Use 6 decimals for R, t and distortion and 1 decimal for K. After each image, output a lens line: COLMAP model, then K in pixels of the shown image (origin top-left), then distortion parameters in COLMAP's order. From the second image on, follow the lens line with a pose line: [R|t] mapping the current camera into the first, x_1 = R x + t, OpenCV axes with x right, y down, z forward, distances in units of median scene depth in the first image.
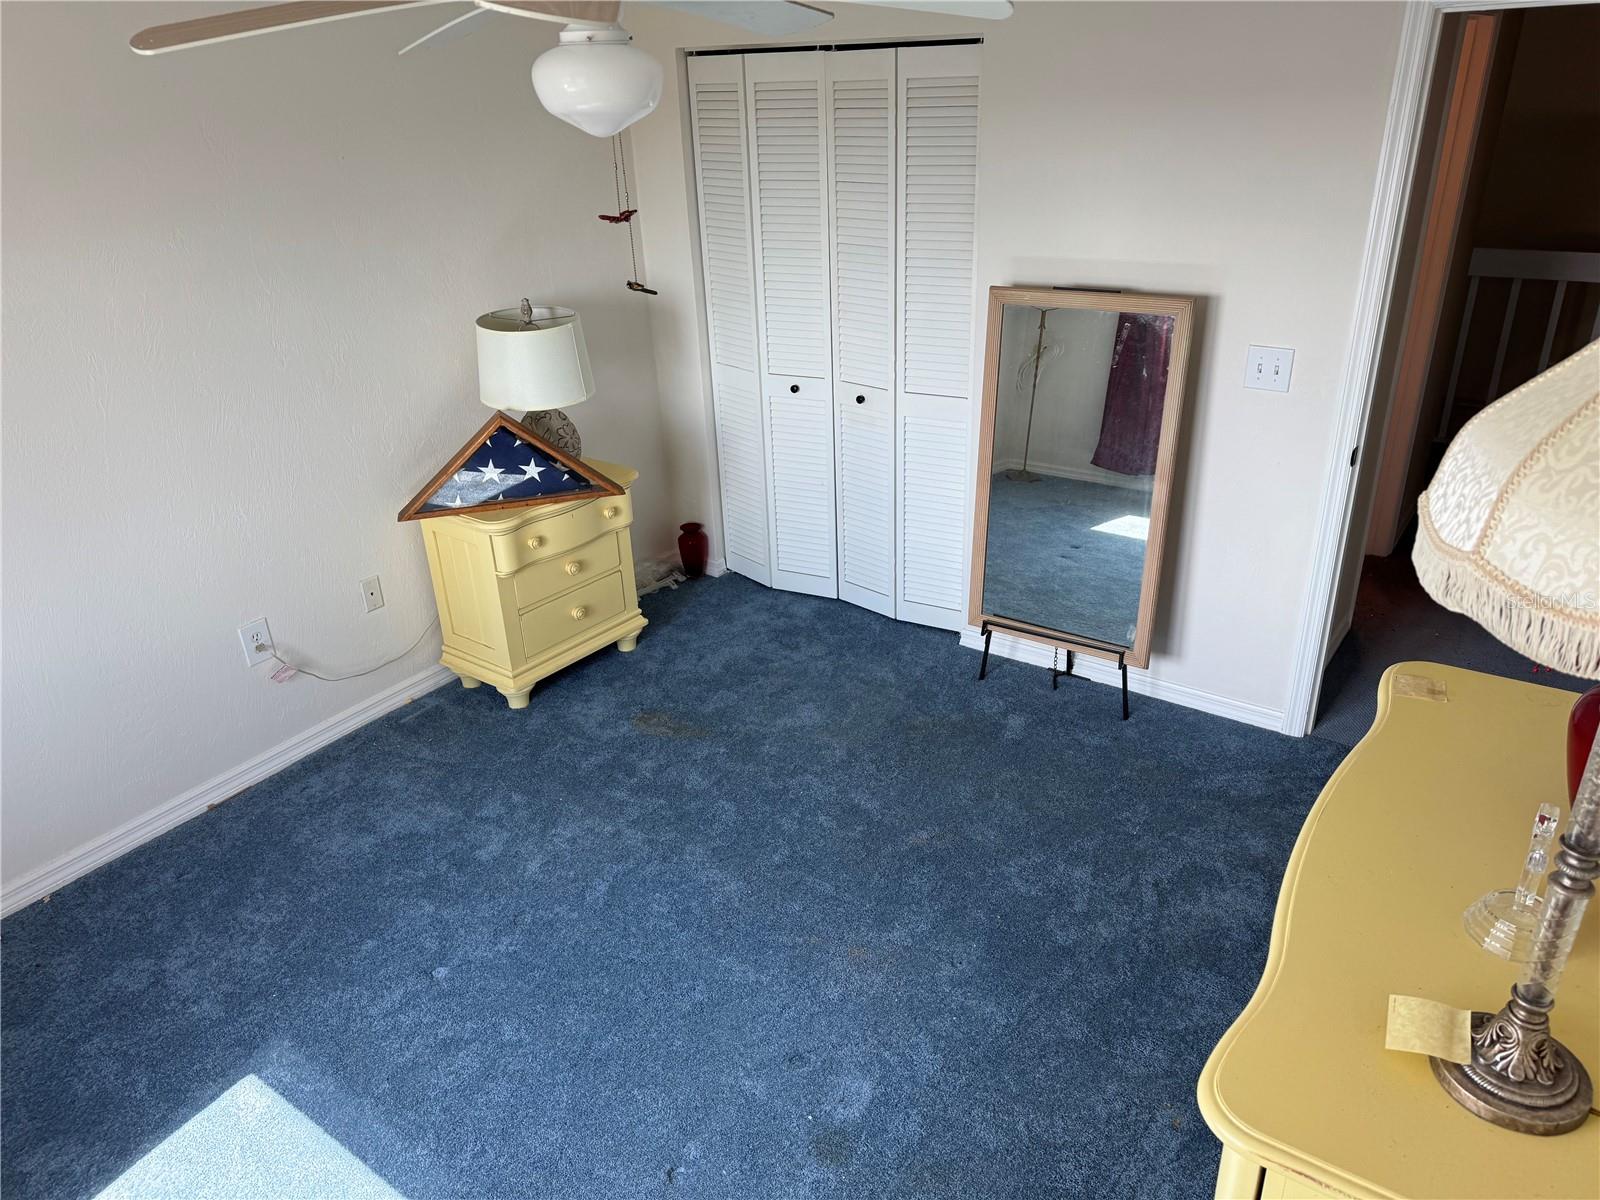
lens RADIAL K [[1113.2, 0, 800.0], [0, 1113.2, 600.0], [0, 0, 1]] dist [0.111080, -0.173375]
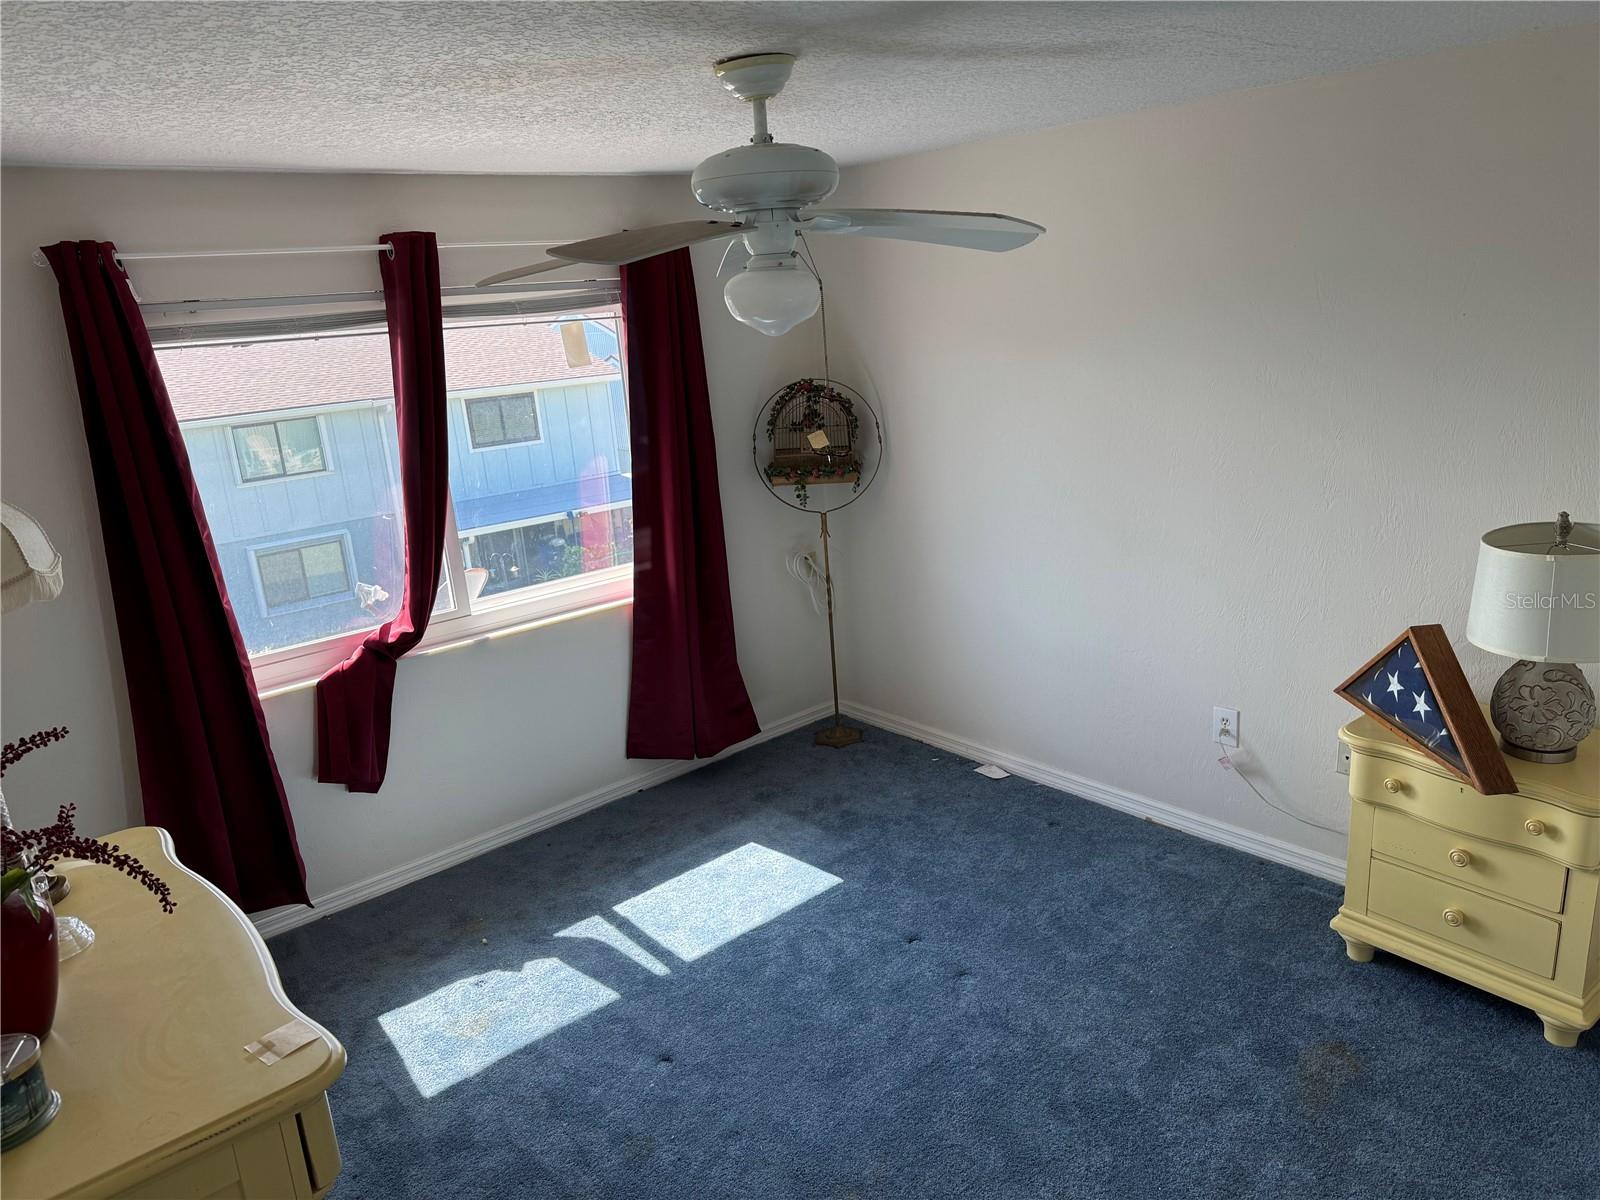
lens RADIAL K [[1113.2, 0, 800.0], [0, 1113.2, 600.0], [0, 0, 1]] dist [0.111080, -0.173375]
pose [[-0.242810, 0.302889, -0.921576, 0.572037], [-0.348425, 0.859382, 0.374249, -0.318857], [0.905341, 0.411972, -0.103133, 0.640474]]
